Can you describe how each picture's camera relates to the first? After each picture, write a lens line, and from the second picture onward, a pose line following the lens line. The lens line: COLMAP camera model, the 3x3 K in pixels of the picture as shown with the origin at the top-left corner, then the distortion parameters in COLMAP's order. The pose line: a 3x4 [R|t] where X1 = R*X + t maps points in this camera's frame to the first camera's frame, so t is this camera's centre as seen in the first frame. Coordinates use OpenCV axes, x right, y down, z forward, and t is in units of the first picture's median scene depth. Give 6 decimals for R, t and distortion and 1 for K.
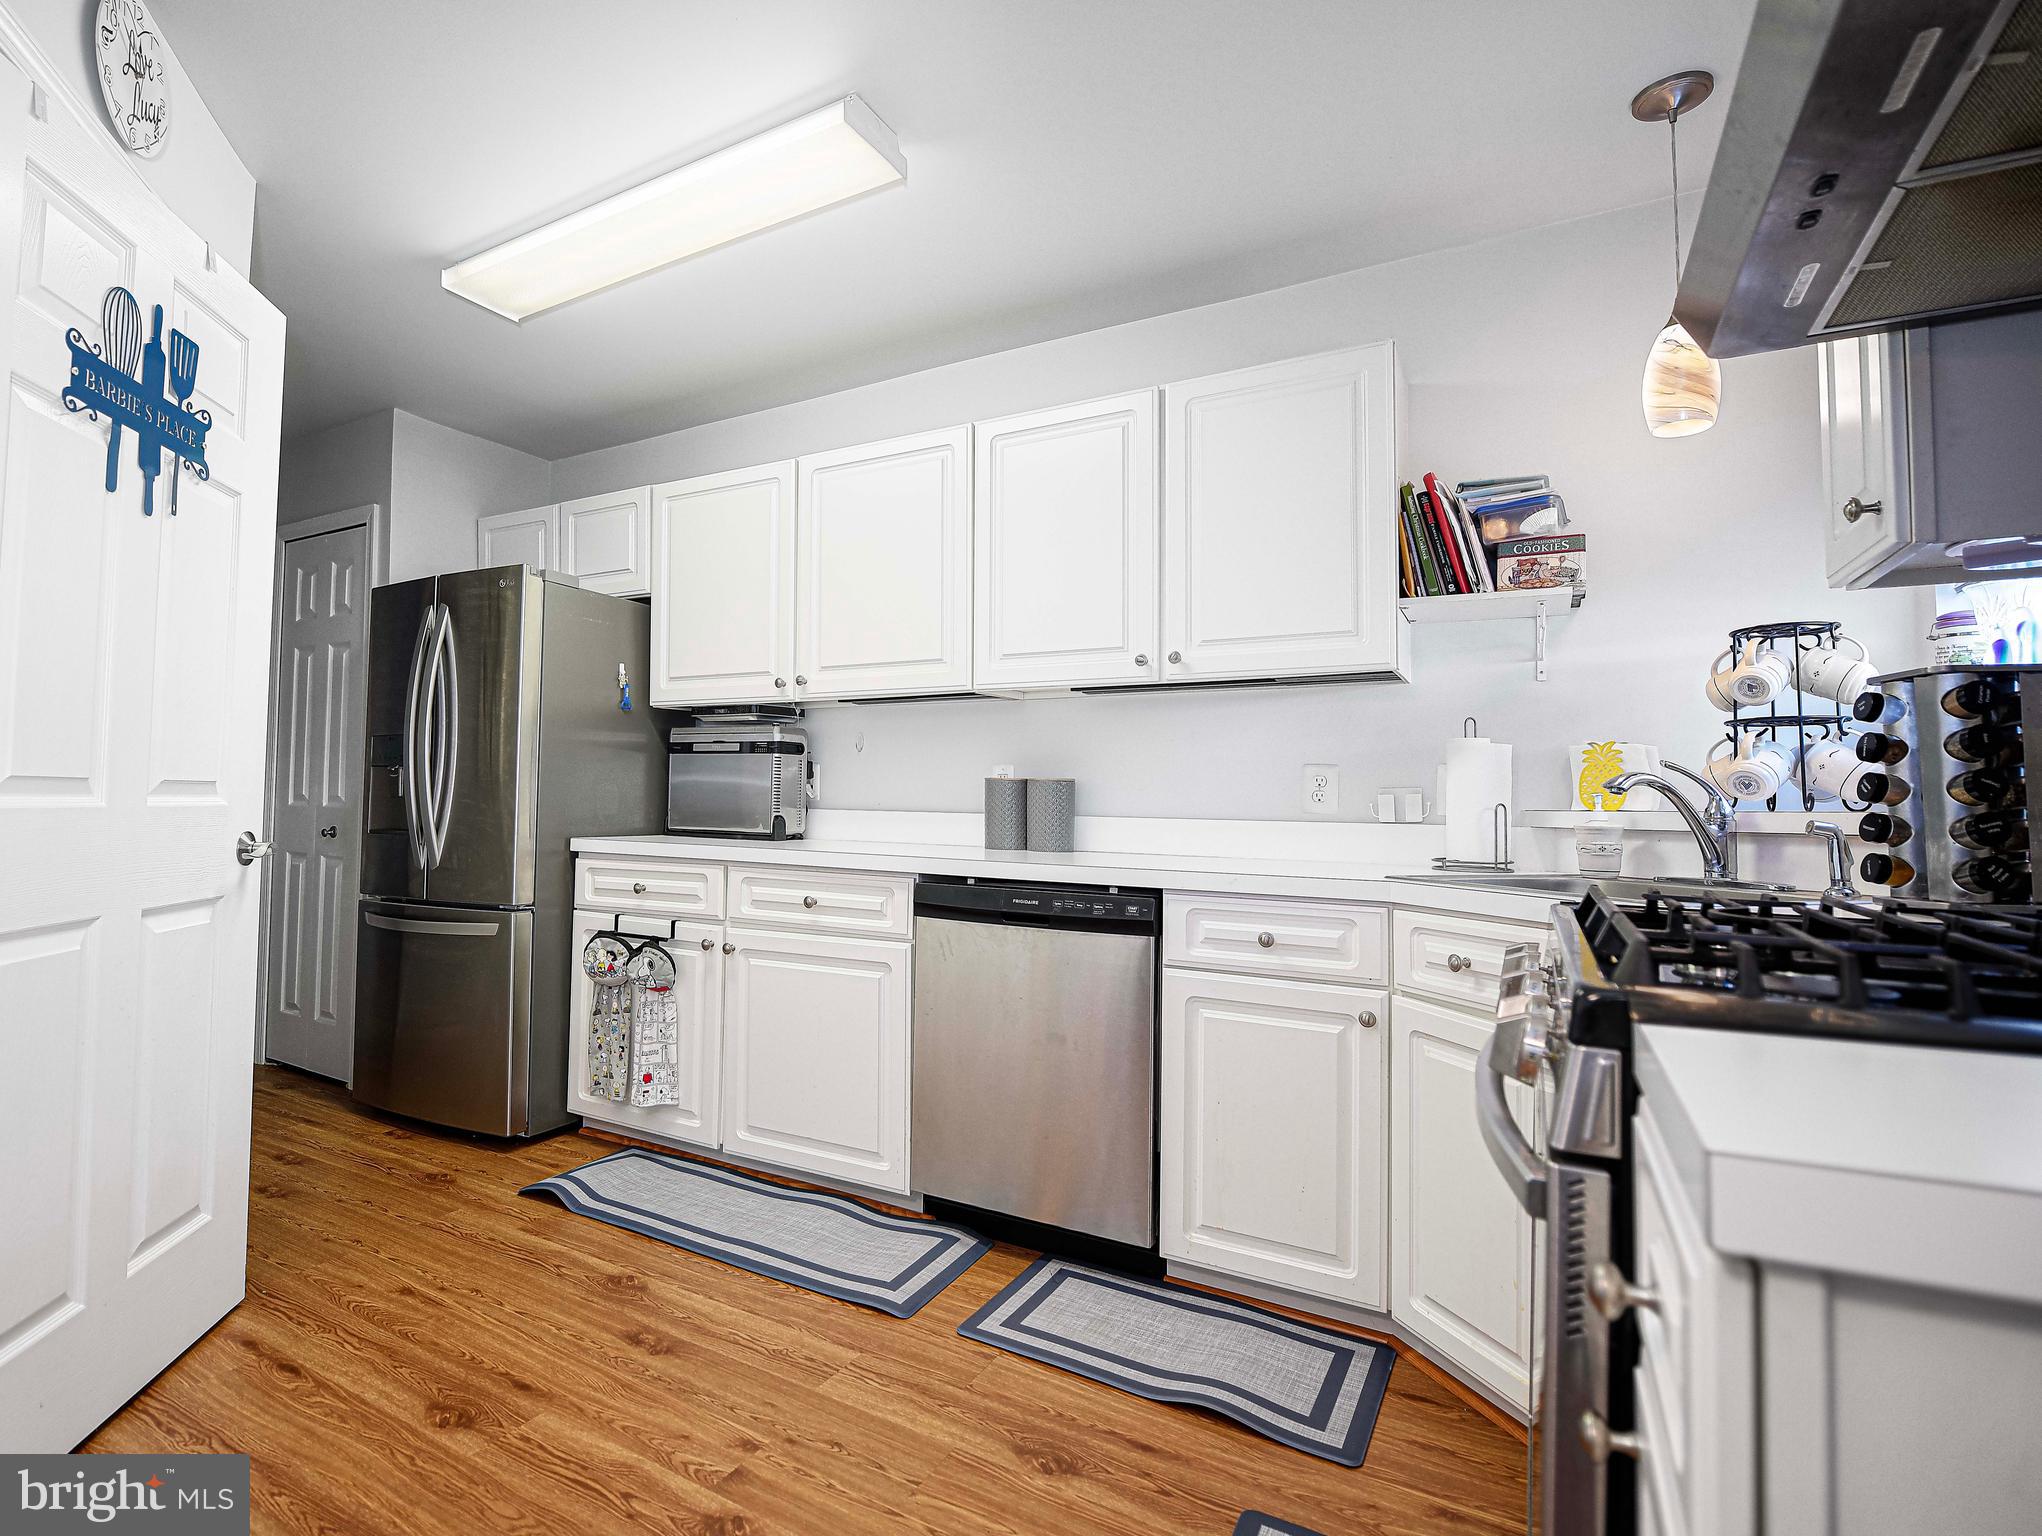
lens RADIAL K [[1019.3, 0, 901.4], [0, 1019.3, 752.6], [0, 0, 1]] dist [-0.002919, -0.004336]
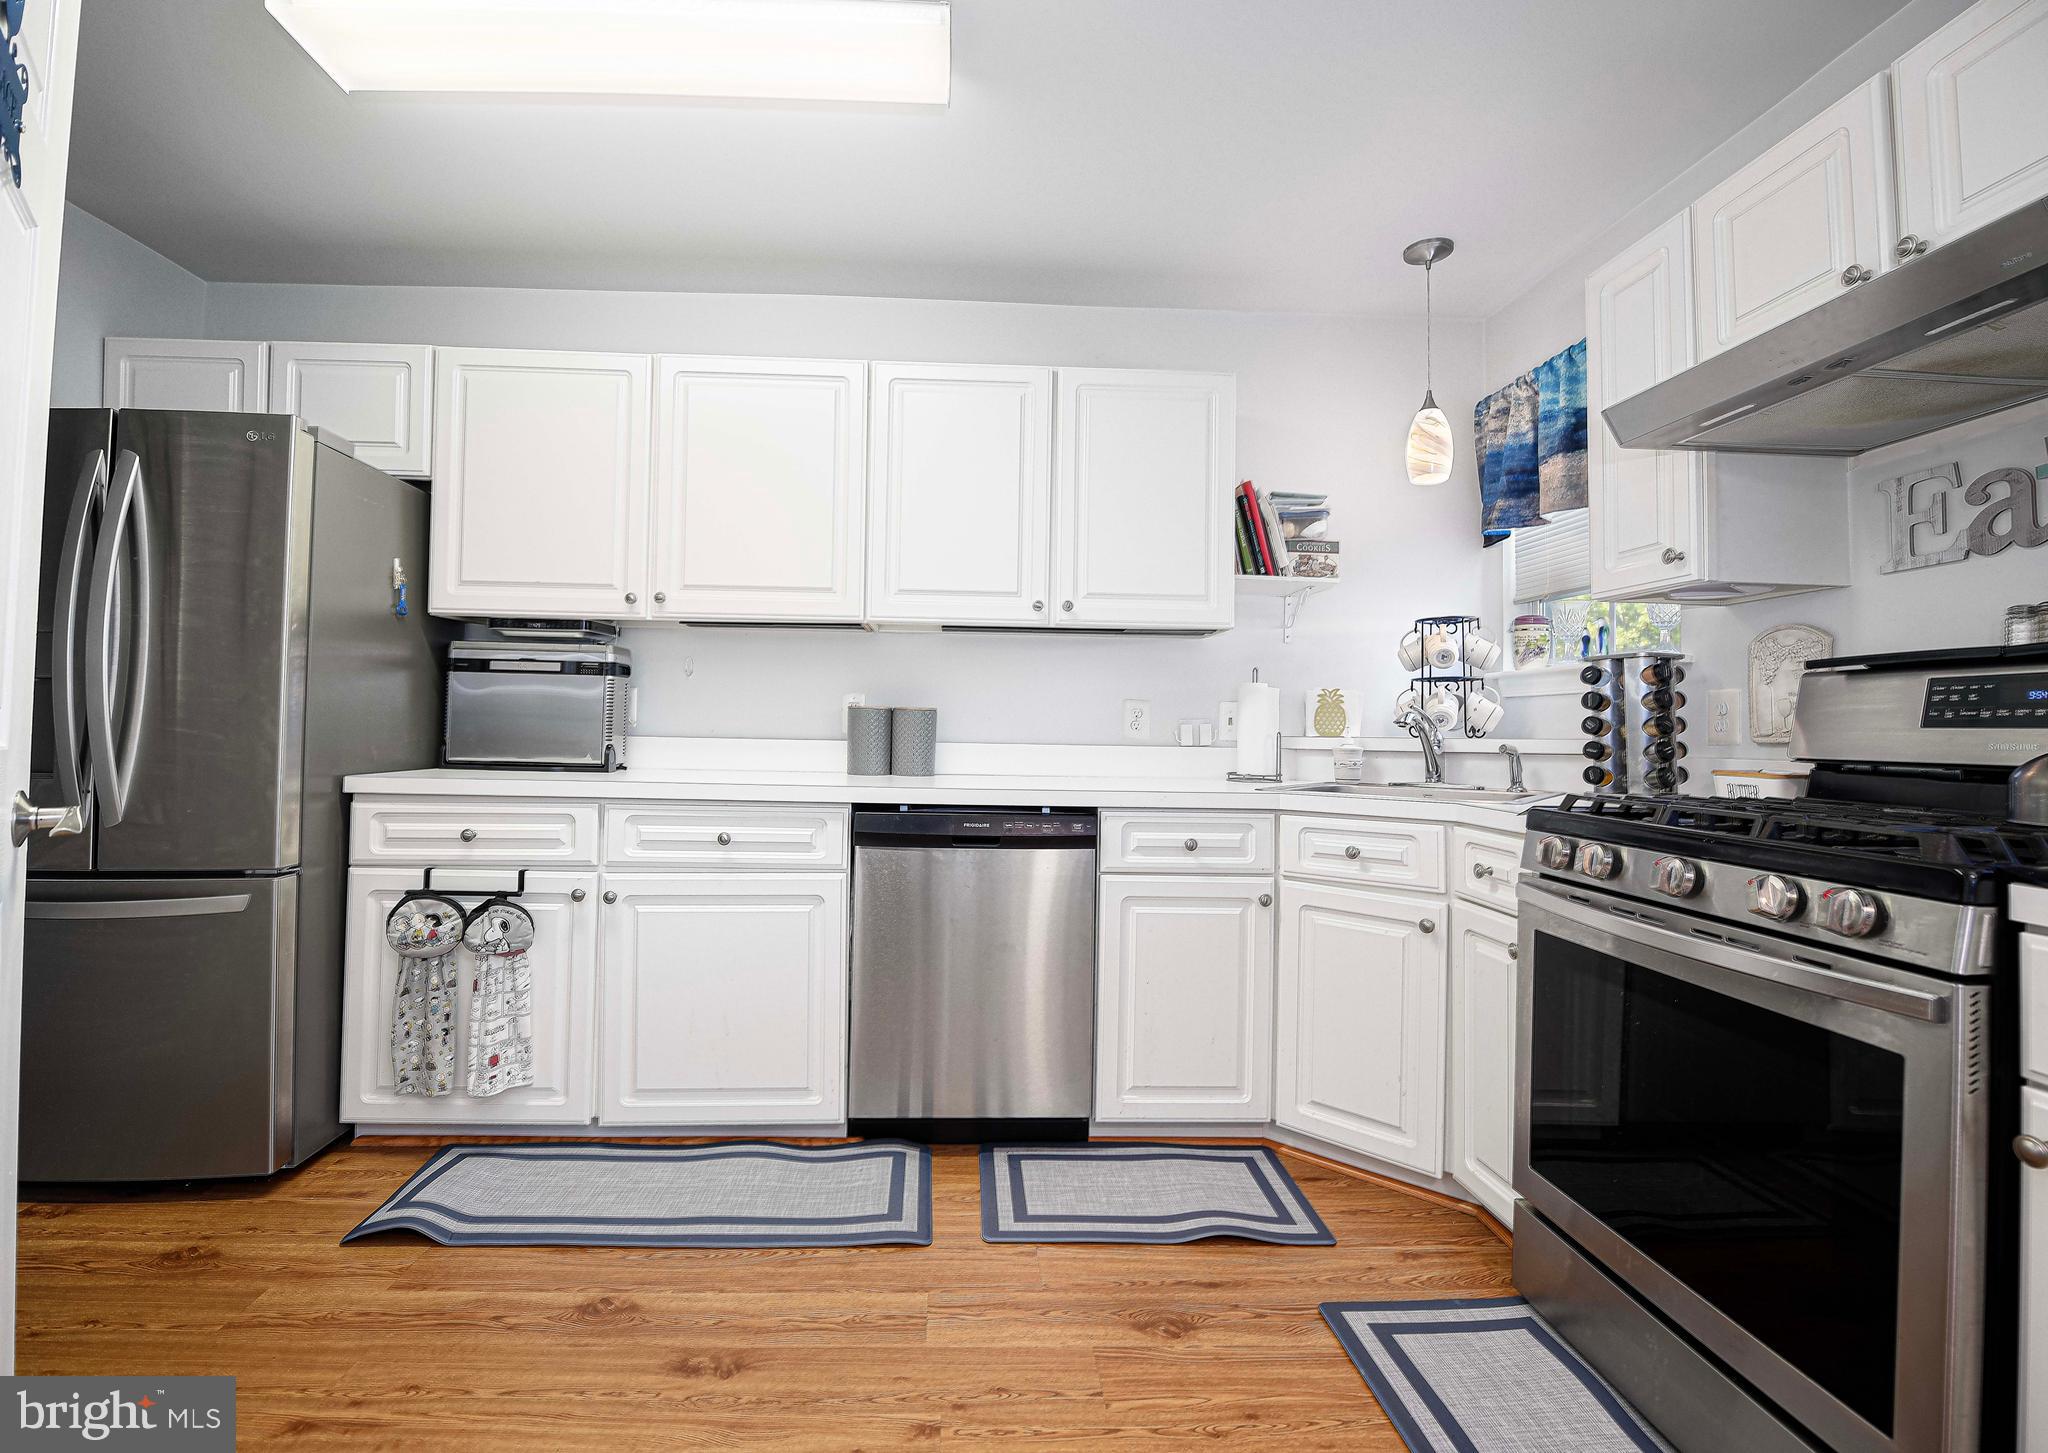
lens RADIAL K [[888.5, 0, 984.5], [0, 888.5, 697.3], [0, 0, 1]] dist [-0.015144, -0.001402]
pose [[0.833593, 0.016711, 0.552127, -0.366027], [-0.029178, 0.999479, 0.013800, -0.000746], [-0.551608, -0.027613, 0.833646, 0.208425]]
